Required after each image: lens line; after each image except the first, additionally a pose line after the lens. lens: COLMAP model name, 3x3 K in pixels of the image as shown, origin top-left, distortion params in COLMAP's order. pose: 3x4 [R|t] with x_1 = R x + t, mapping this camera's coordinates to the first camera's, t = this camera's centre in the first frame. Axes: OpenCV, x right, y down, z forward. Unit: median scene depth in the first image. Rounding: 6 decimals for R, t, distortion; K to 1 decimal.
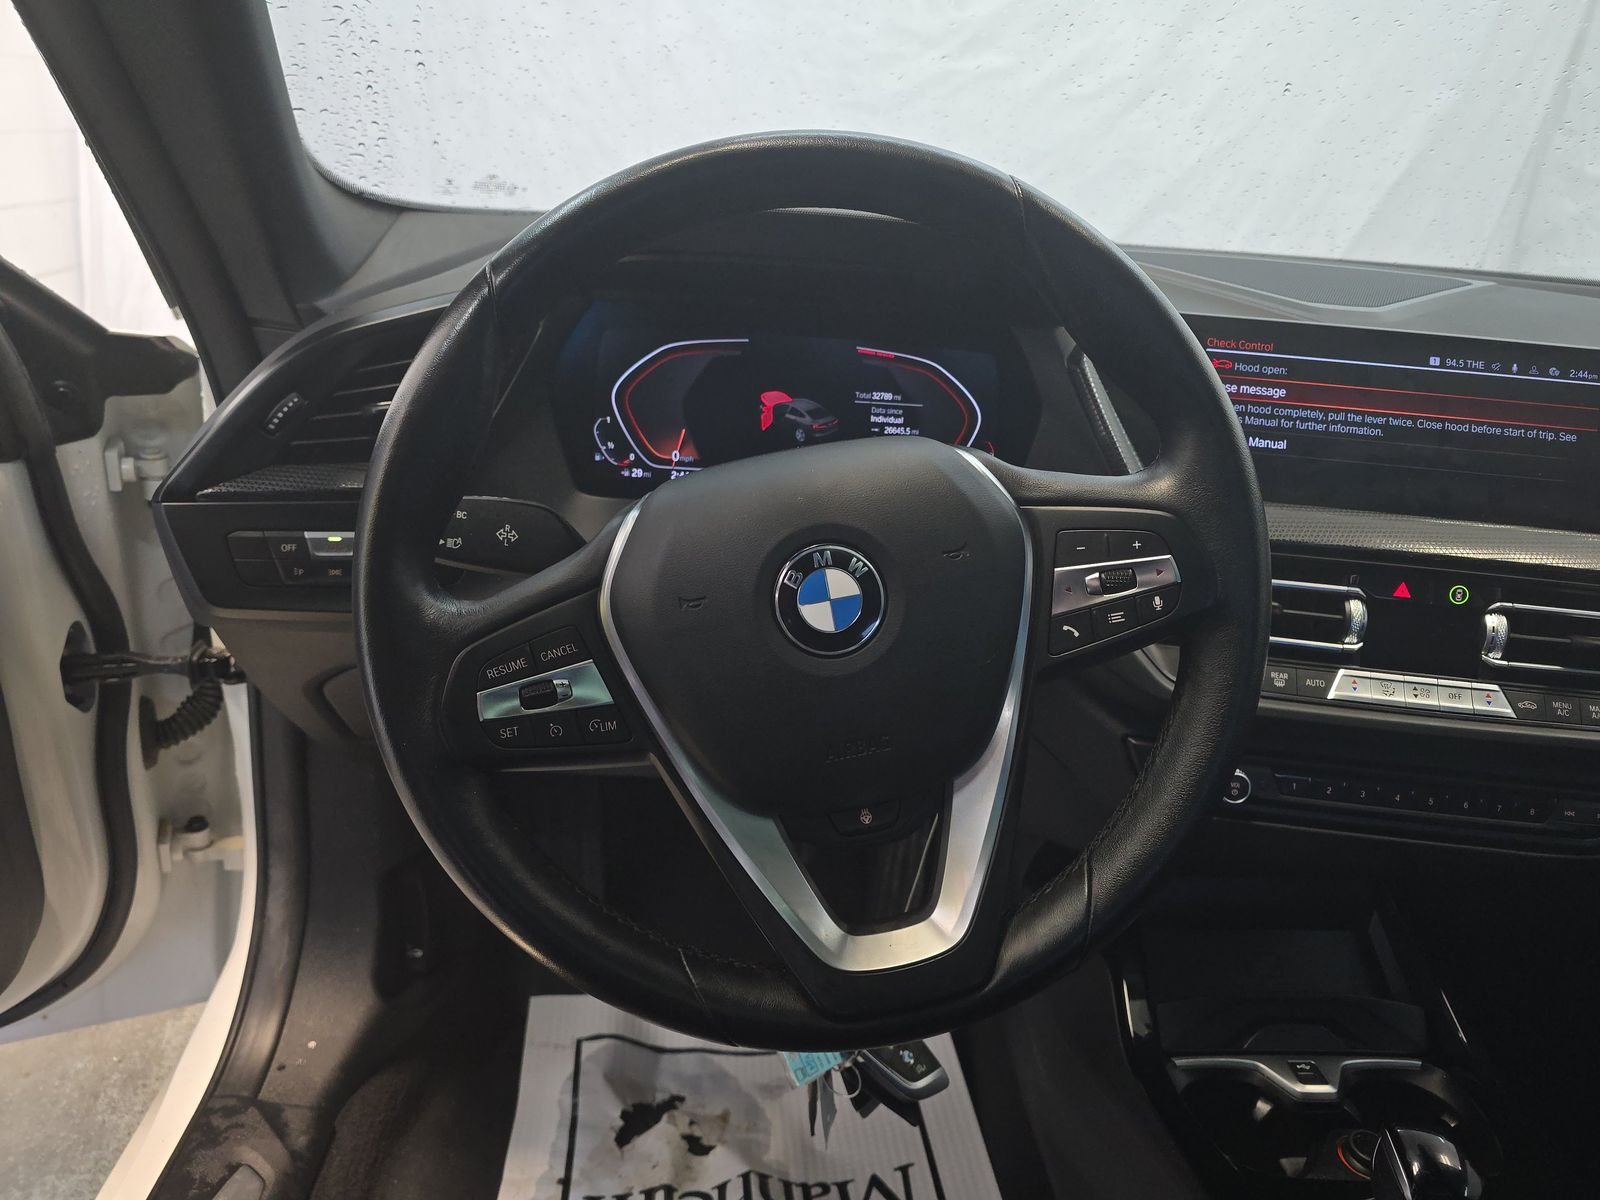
lens RADIAL K [[1075.8, 0, 800.0], [0, 1075.8, 600.0], [0, 0, 1]] dist [0.061253, -0.077341]
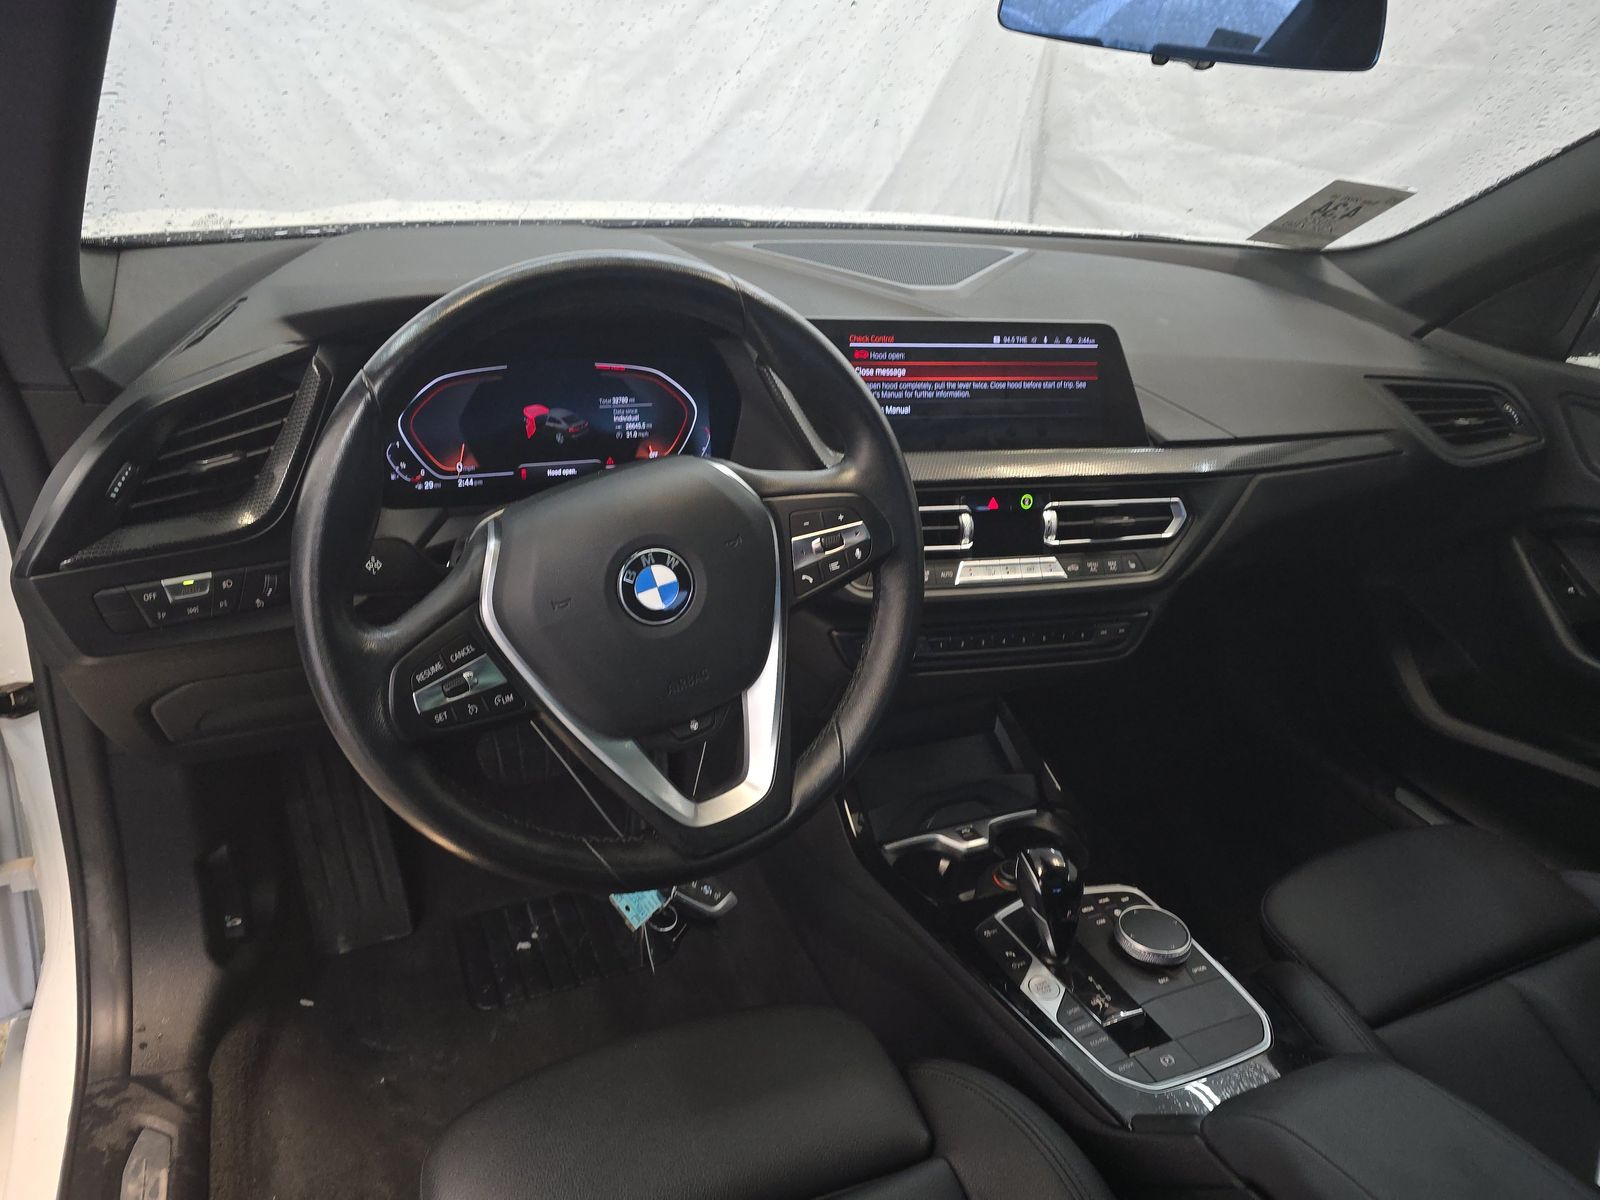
lens RADIAL K [[1076.3, 0, 793.7], [0, 1076.3, 597.3], [0, 0, 1]] dist [0.060301, -0.056006]
pose [[0.938002, -0.157692, 0.308685, -0.165338], [0.124889, 0.984465, 0.123415, -0.094557], [-0.323351, -0.077212, 0.943124, -0.291569]]
